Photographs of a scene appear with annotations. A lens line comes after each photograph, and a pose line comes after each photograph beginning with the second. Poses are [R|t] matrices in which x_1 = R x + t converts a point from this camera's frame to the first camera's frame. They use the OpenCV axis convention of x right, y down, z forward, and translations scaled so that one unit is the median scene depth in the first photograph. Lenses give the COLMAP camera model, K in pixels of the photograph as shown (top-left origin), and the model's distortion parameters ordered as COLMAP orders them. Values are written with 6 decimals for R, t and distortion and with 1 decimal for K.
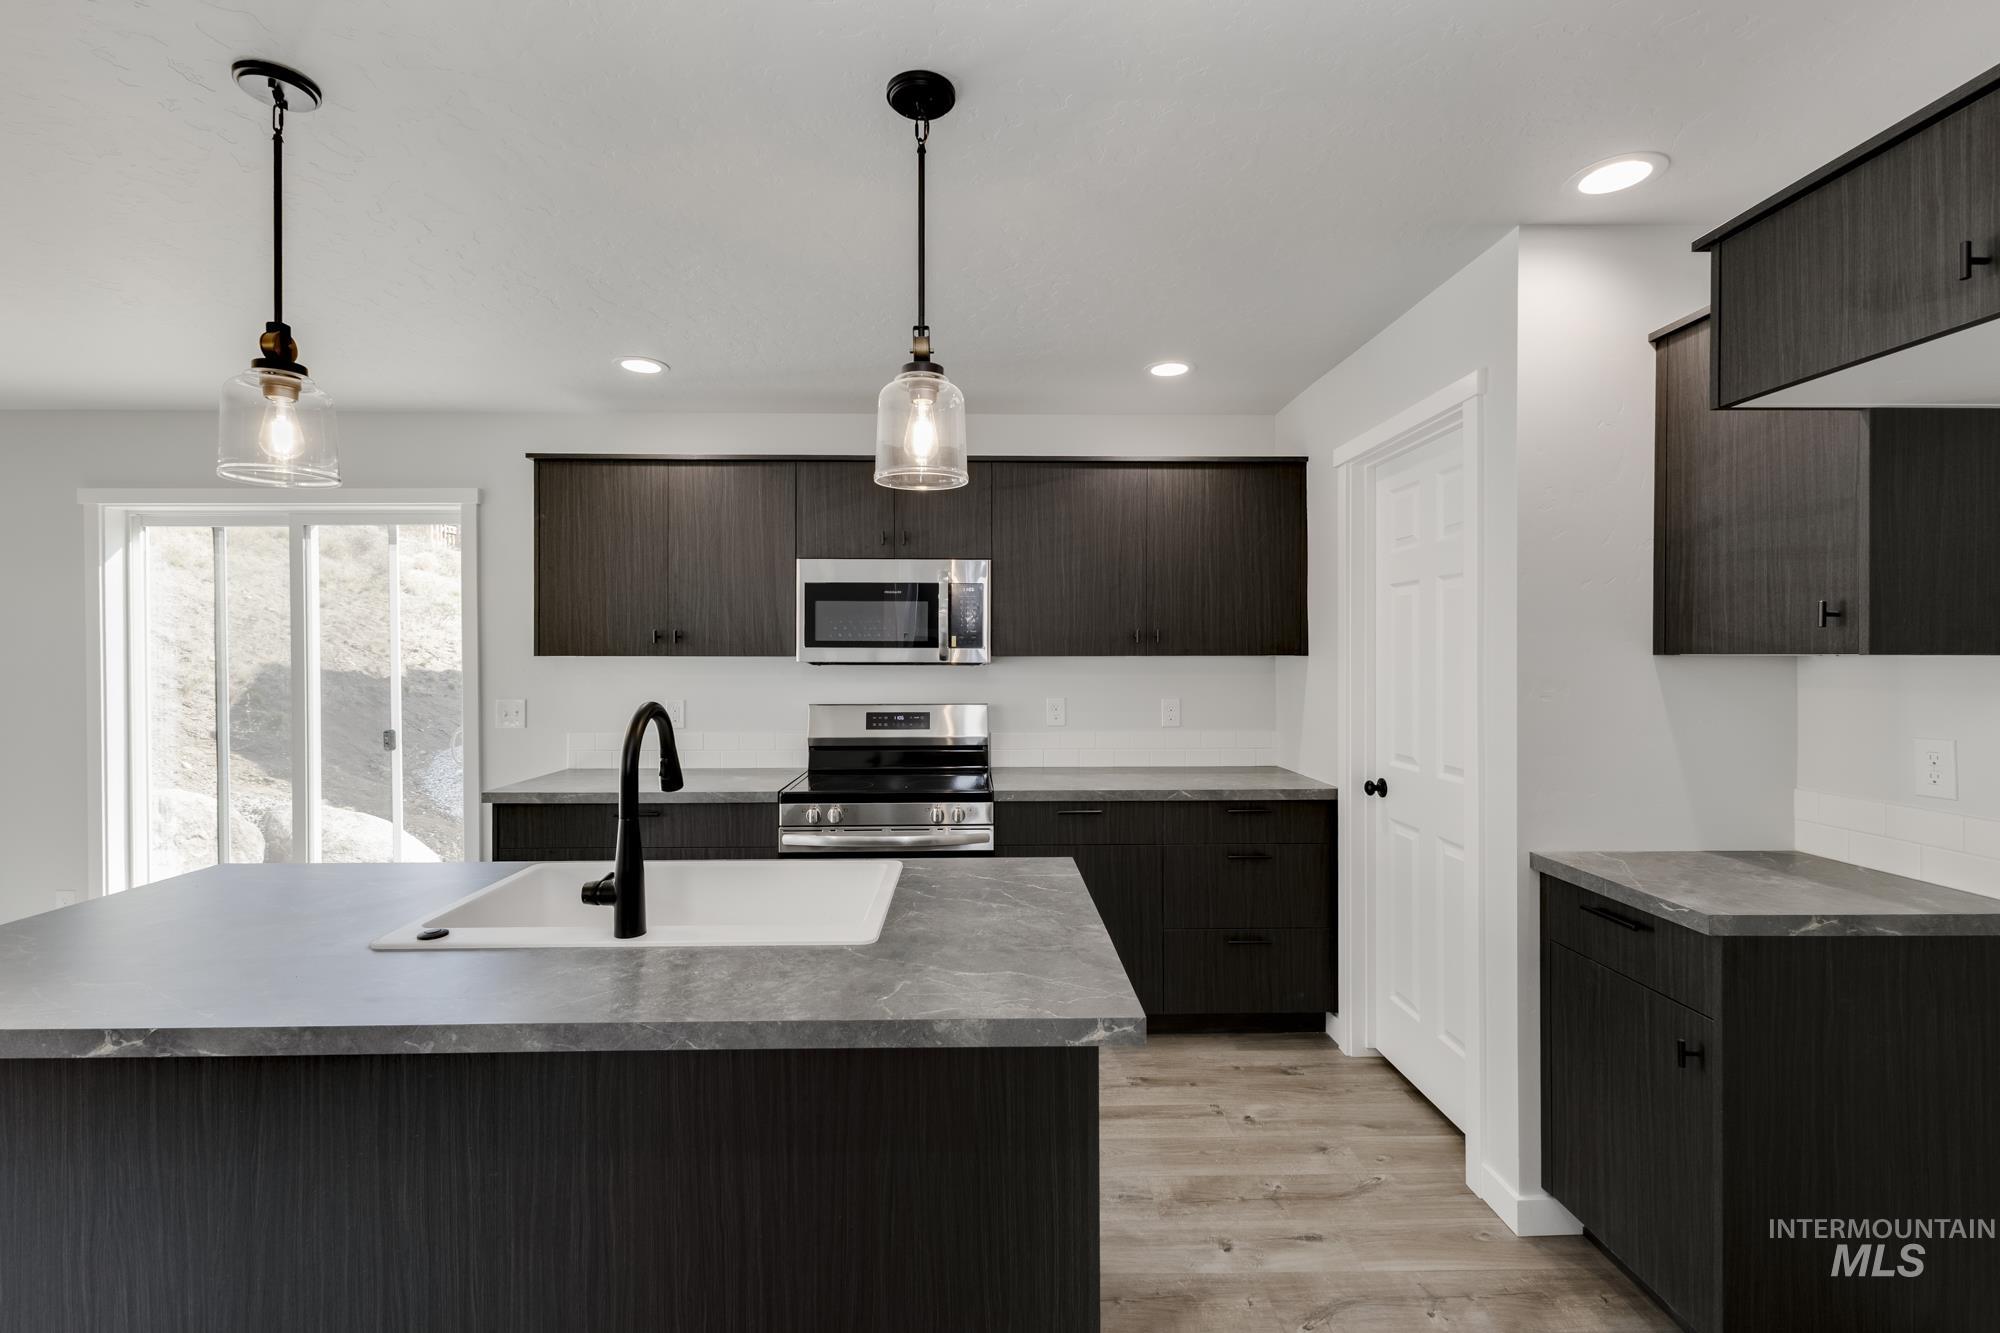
lens RADIAL K [[880.0, 0, 1018.1], [0, 880.0, 659.9], [0, 0, 1]] dist [0.010281, -0.000118]
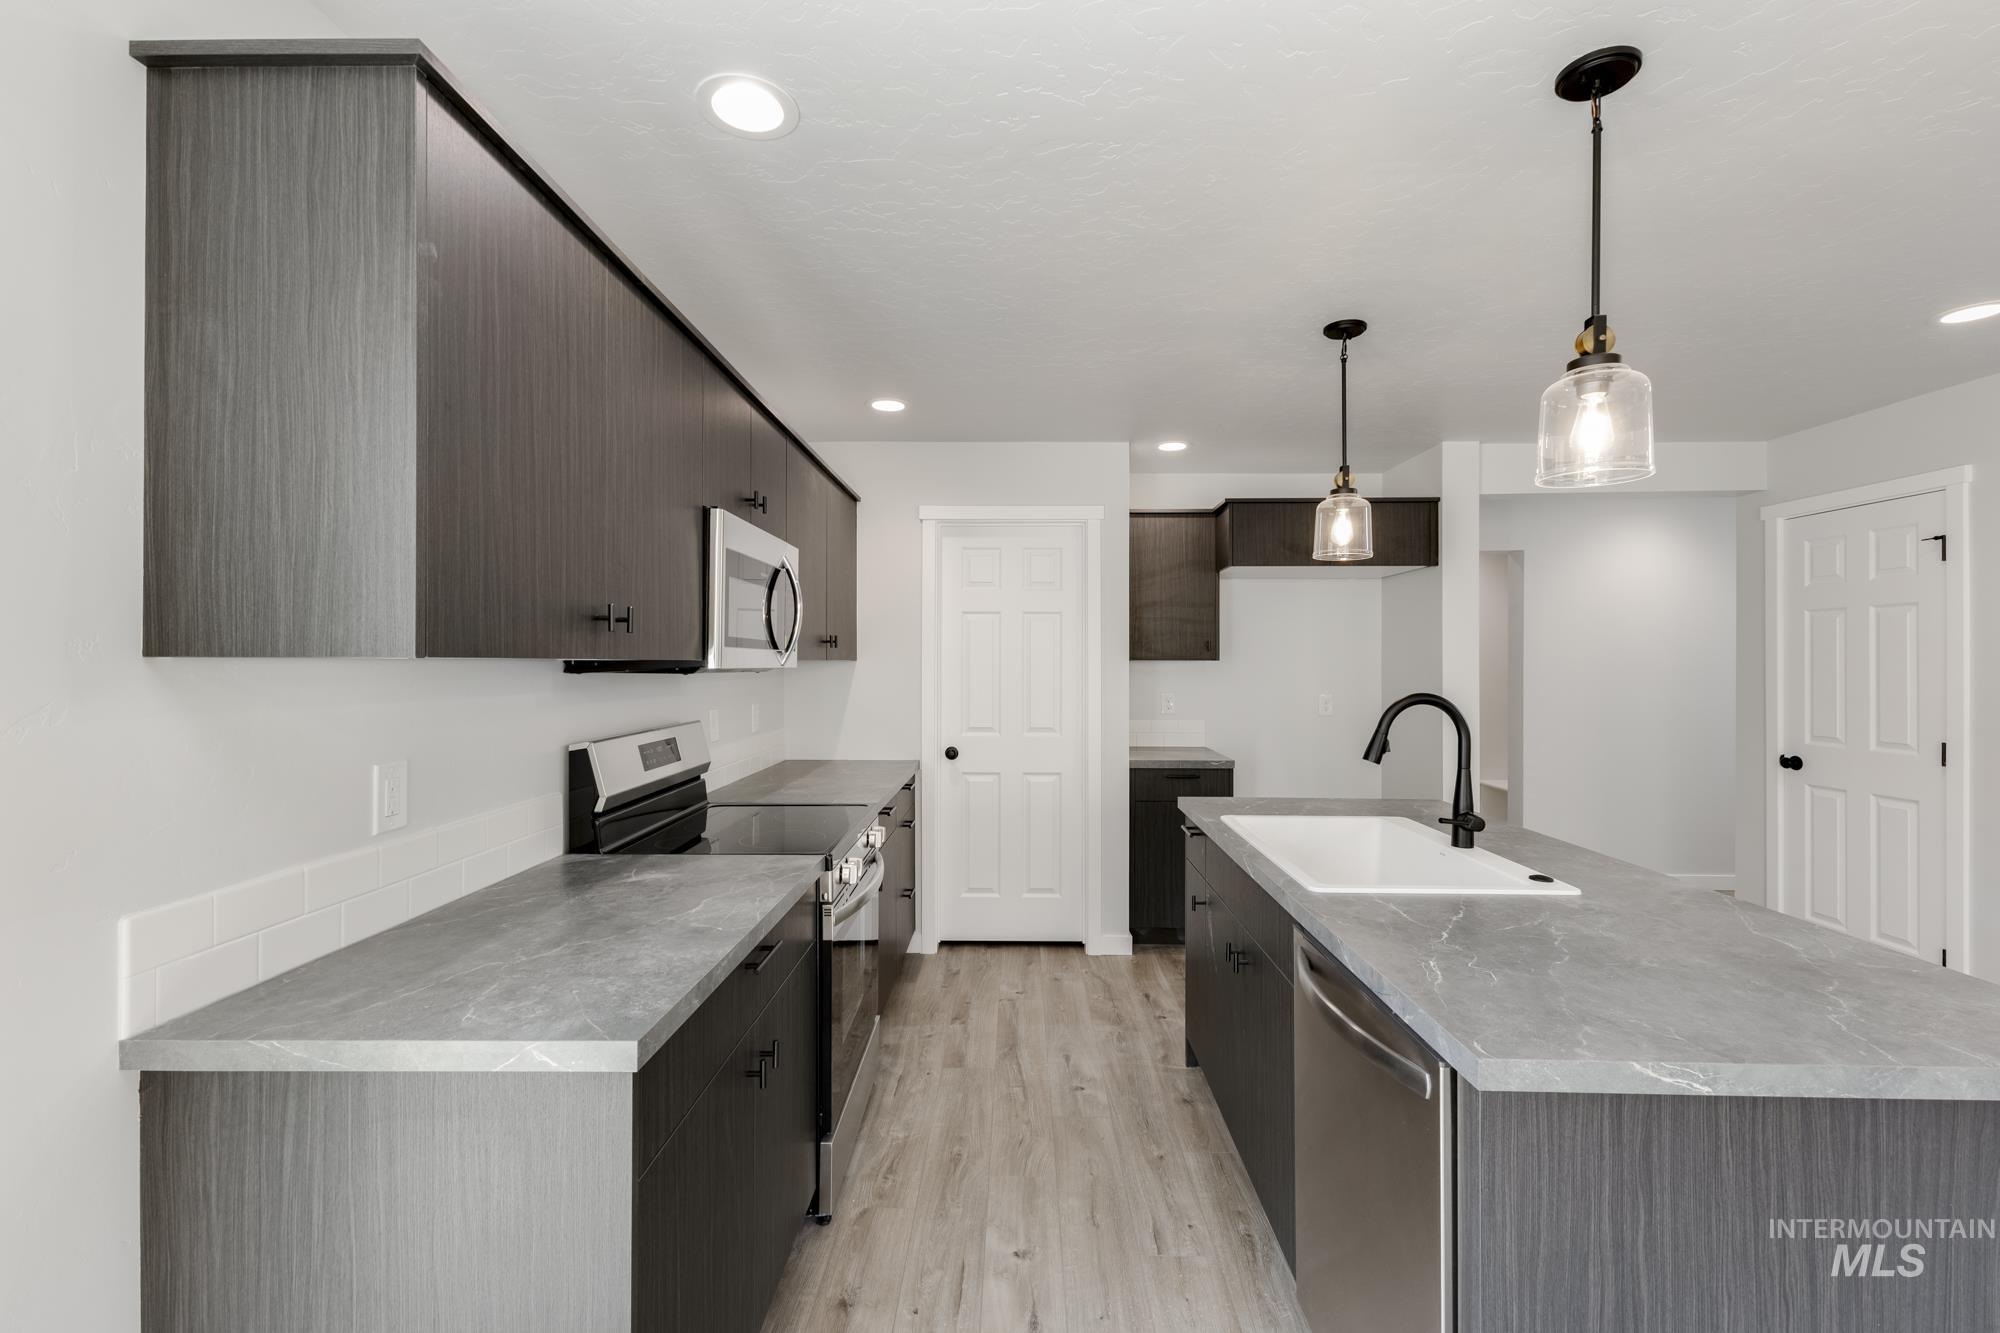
lens RADIAL K [[880.0, 0, 991.2], [0, 880.0, 662.2], [0, 0, 1]] dist [0.010281, -0.000118]
pose [[0.051367, -0.003078, 0.998675, -0.895919], [0.002667, 0.999992, 0.002945, -0.005042], [-0.998676, 0.002512, 0.051375, 0.771056]]
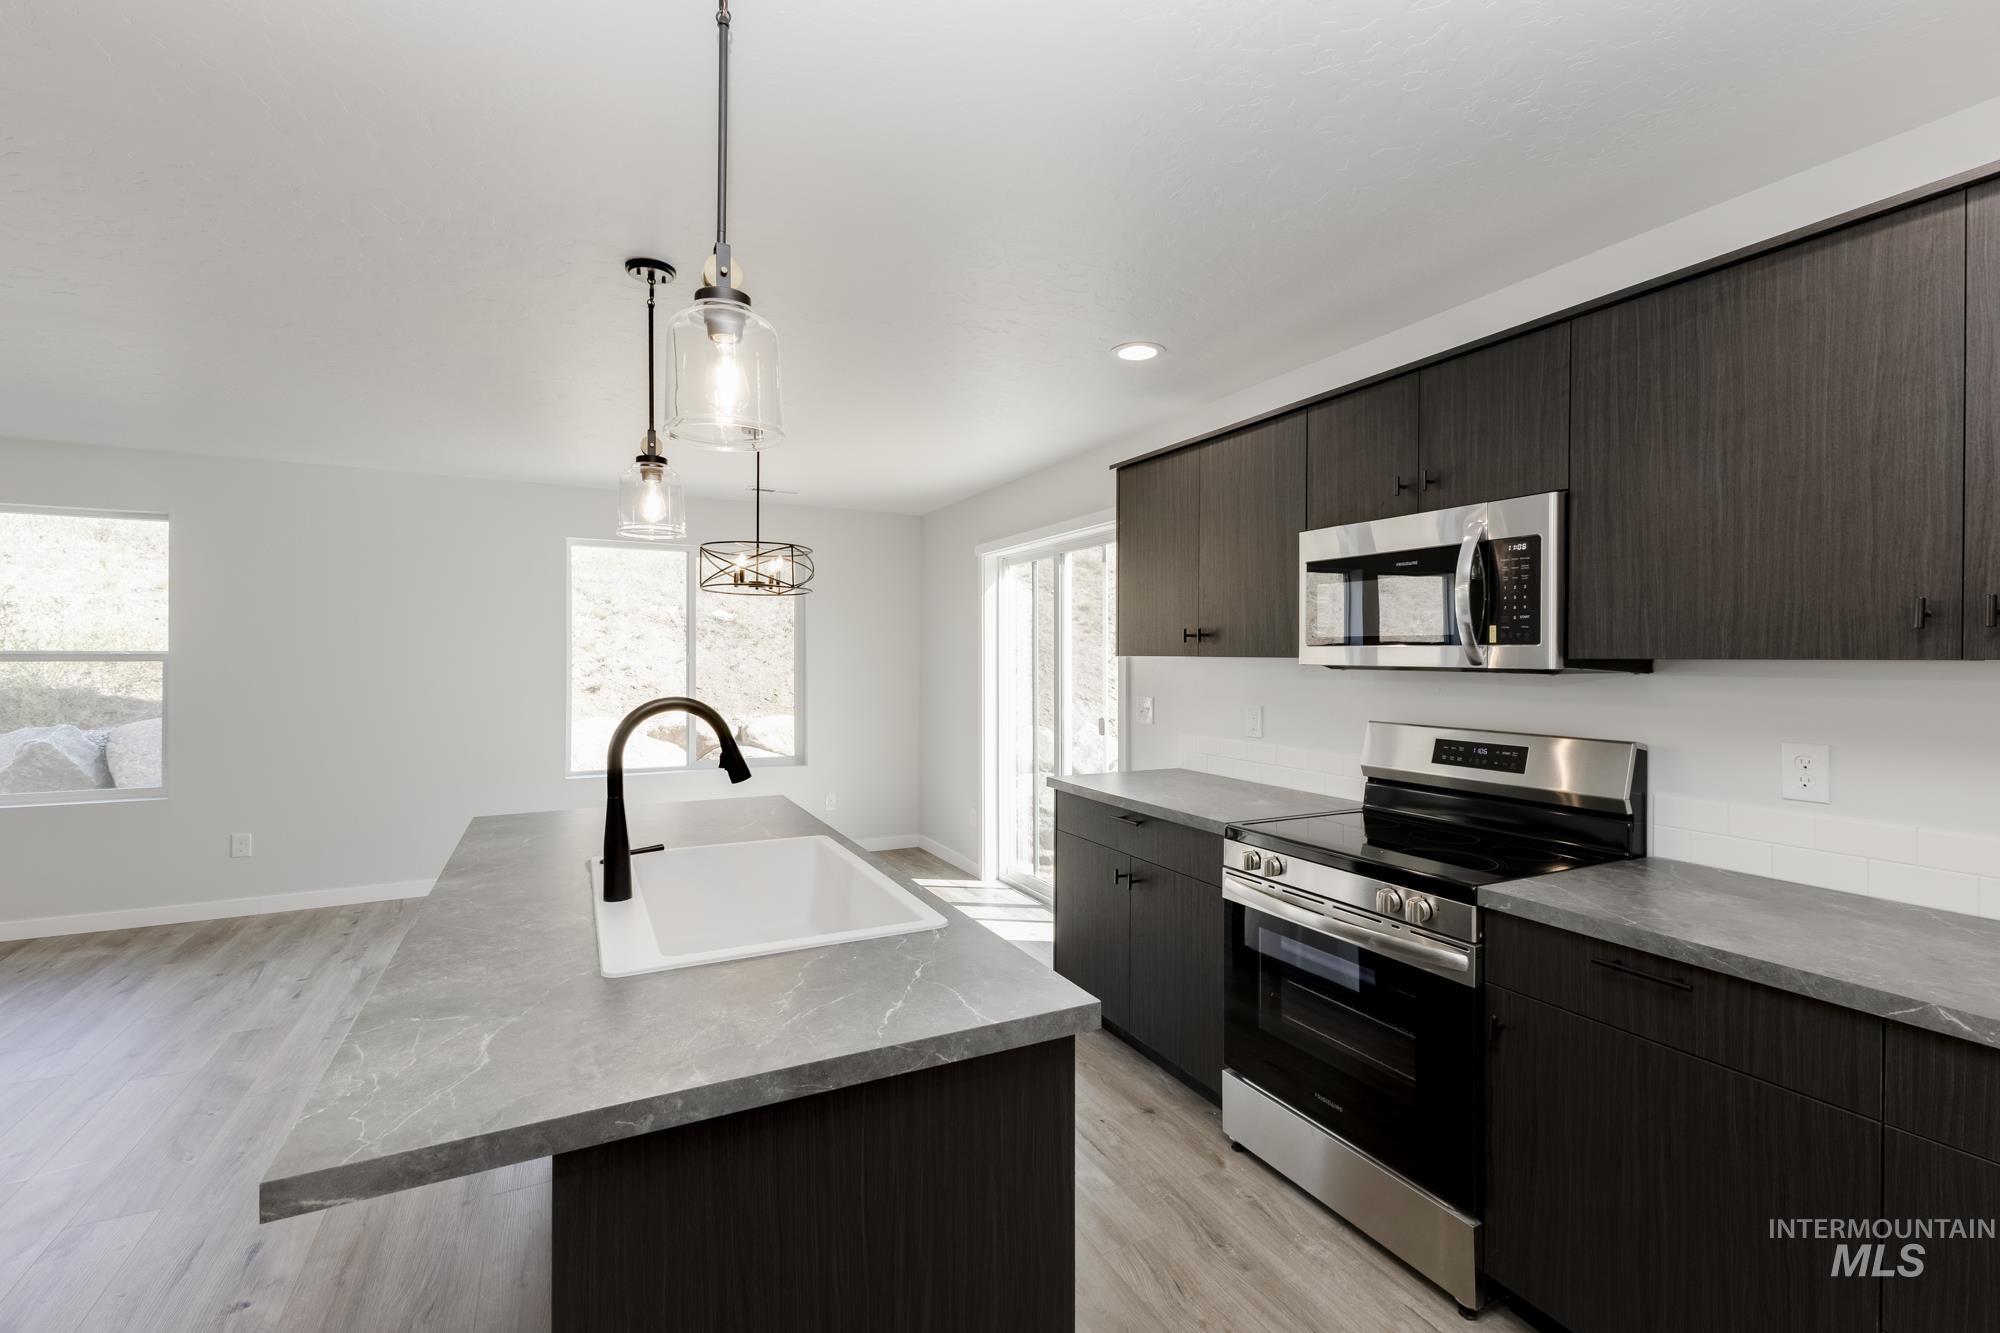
lens RADIAL K [[880.0, 0, 989.5], [0, 880.0, 650.6], [0, 0, 1]] dist [0.010281, -0.000118]
pose [[0.410405, -0.001943, -0.911901, 0.350109], [-0.008747, 0.999943, -0.006067, -0.002808], [0.911861, 0.010466, 0.410365, 0.427341]]
